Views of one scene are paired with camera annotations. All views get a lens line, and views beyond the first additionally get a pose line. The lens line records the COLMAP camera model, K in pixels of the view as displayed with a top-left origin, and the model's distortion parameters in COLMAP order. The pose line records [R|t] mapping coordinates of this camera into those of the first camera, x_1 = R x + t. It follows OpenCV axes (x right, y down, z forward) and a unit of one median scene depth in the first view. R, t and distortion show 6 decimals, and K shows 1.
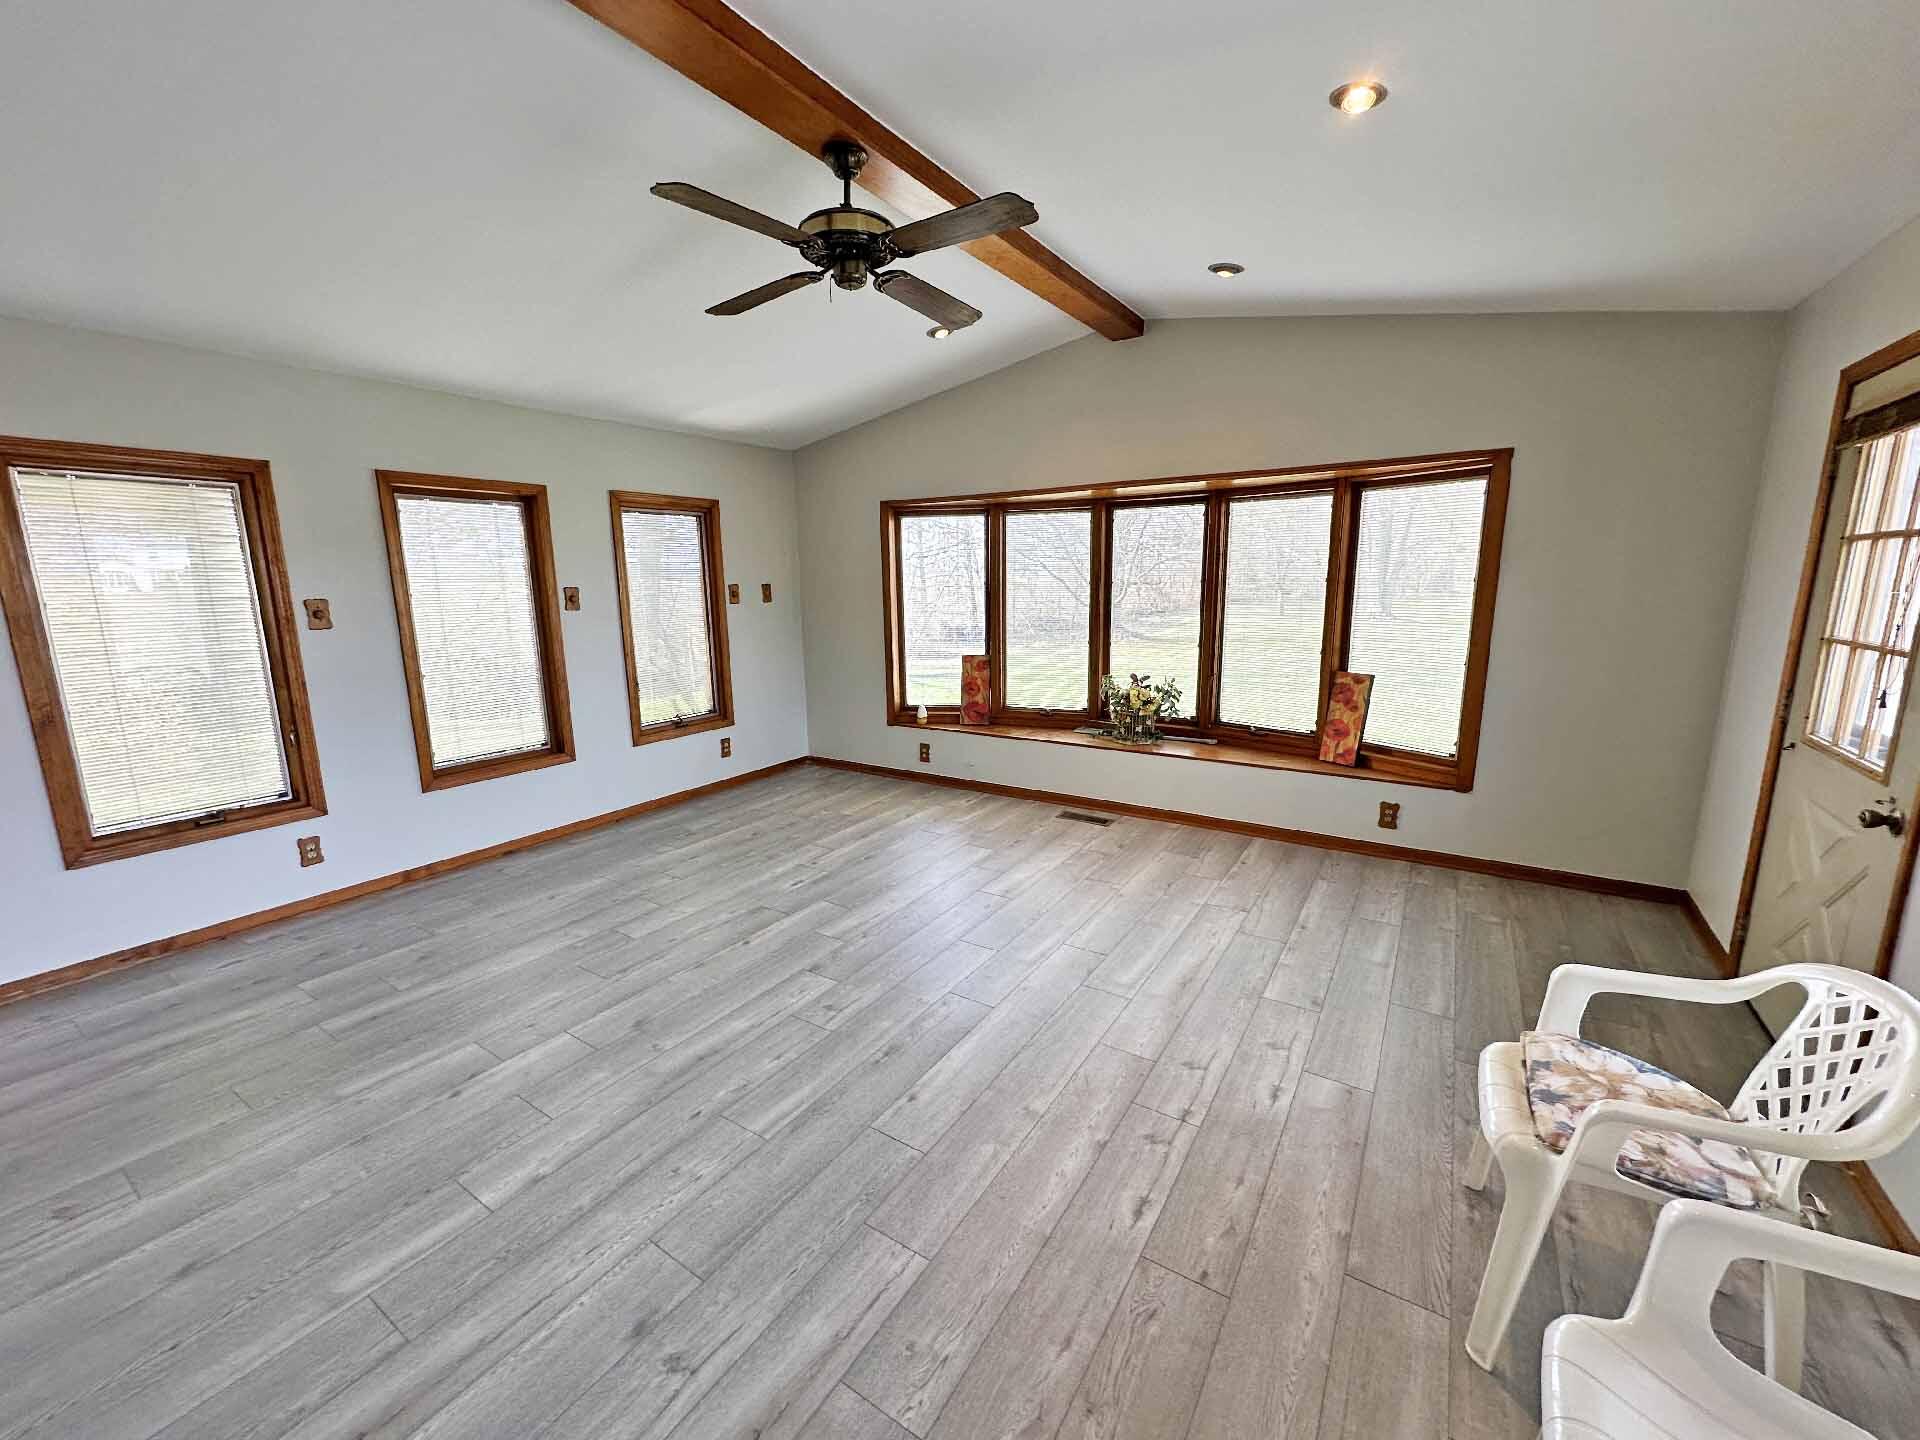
lens RADIAL K [[764.2, 0, 960.0], [0, 764.2, 720.0], [0, 0, 1]] dist [-0.000729, 0.000002]
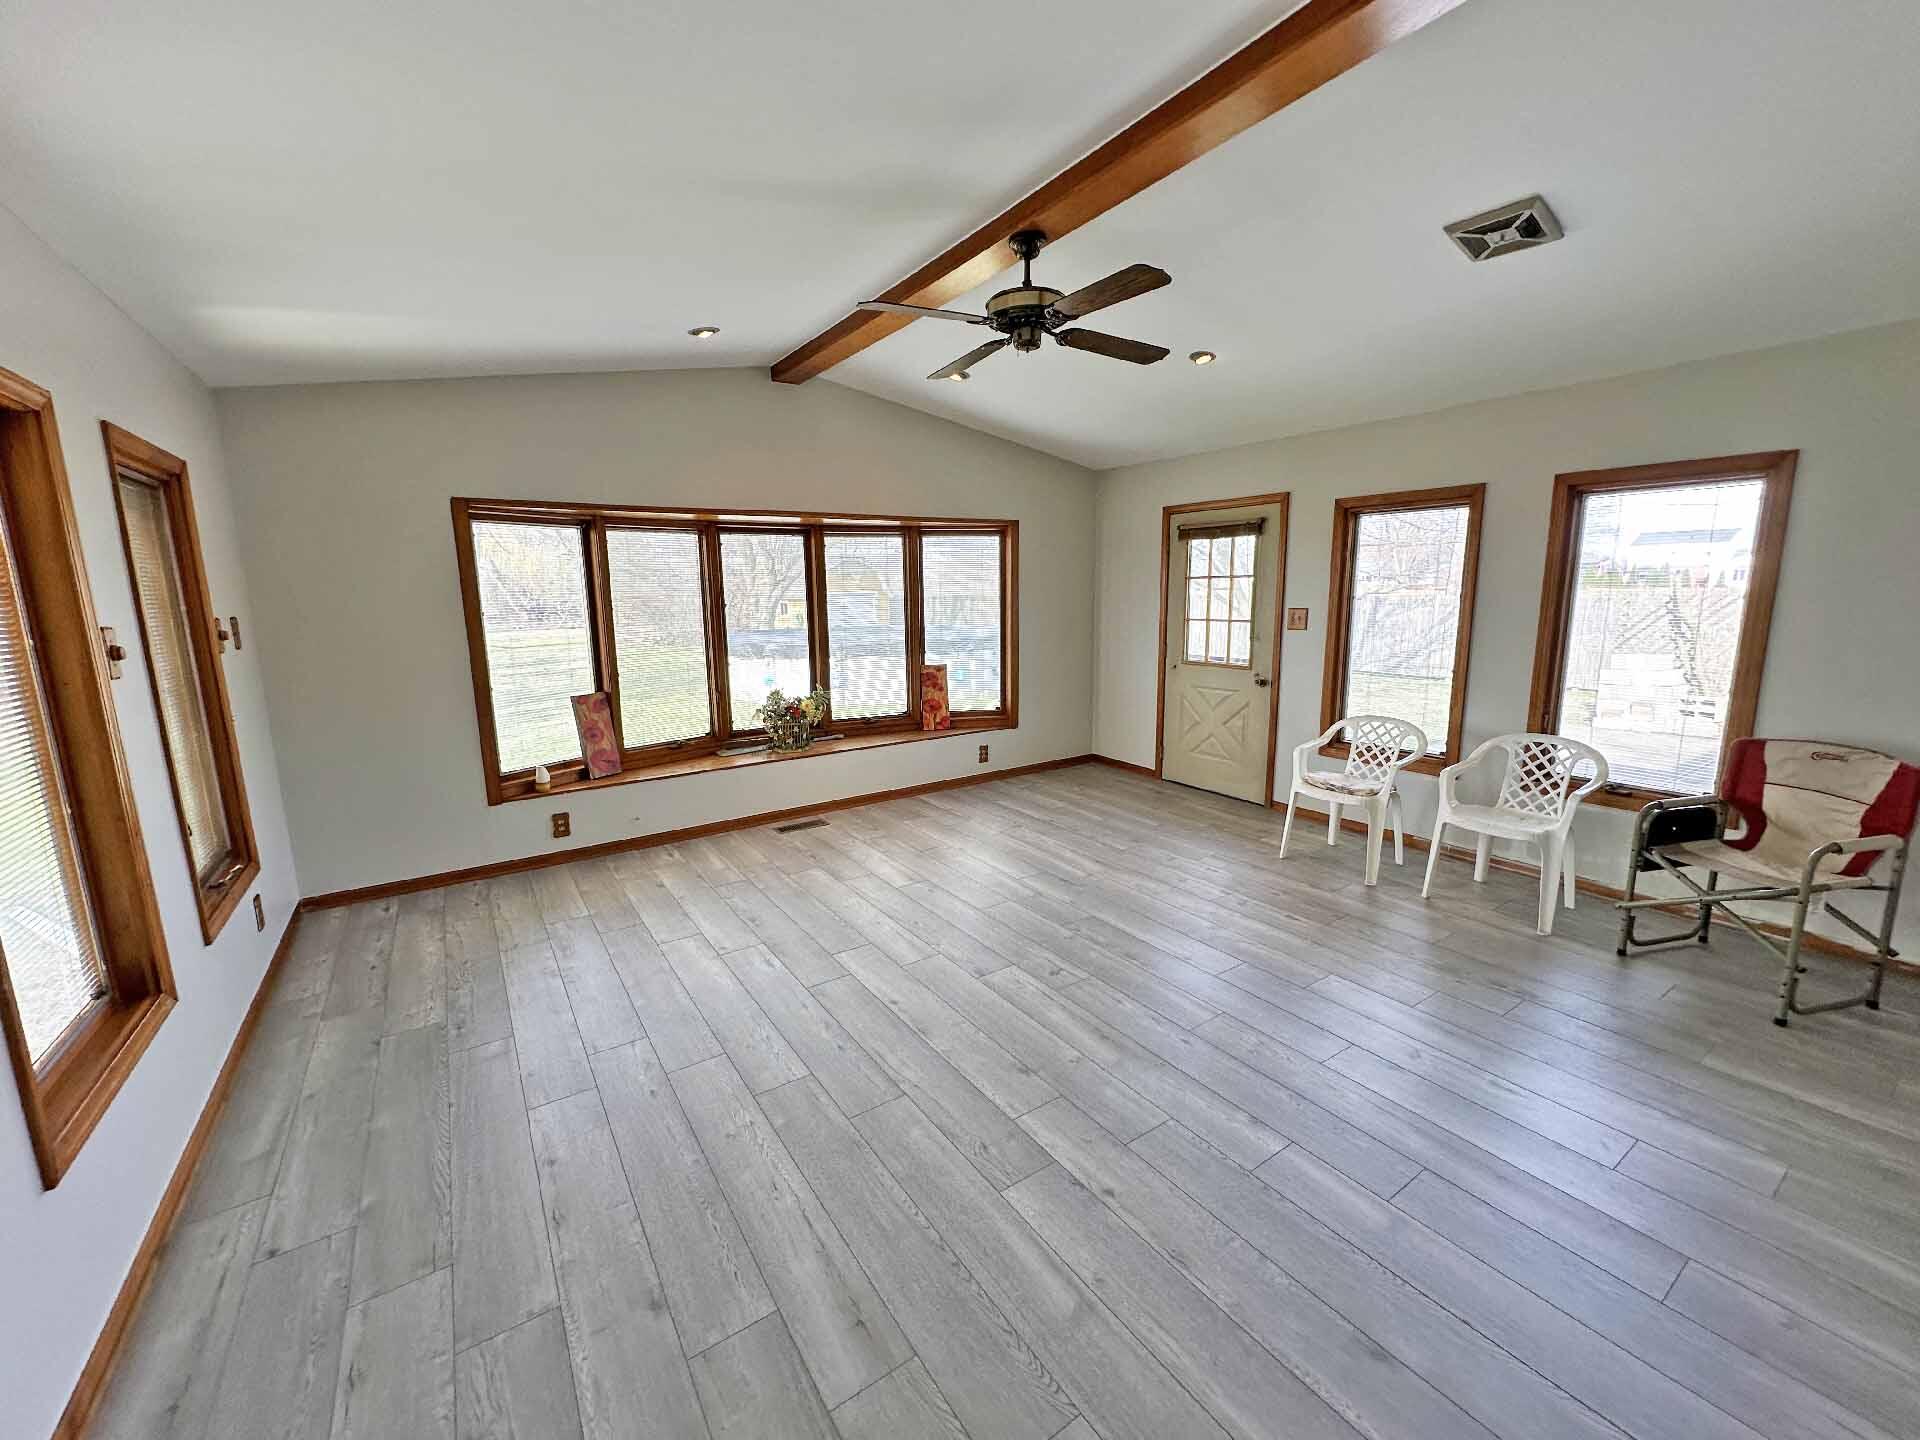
lens RADIAL K [[760.1, 0, 960.0], [0, 760.1, 720.0], [0, 0, 1]] dist [-0.014751, 0.000078]
pose [[0.391067, -0.149246, 0.908181, -0.707009], [0.183226, 0.979637, 0.082091, -0.063036], [-0.901940, 0.134299, 0.410450, 0.367760]]
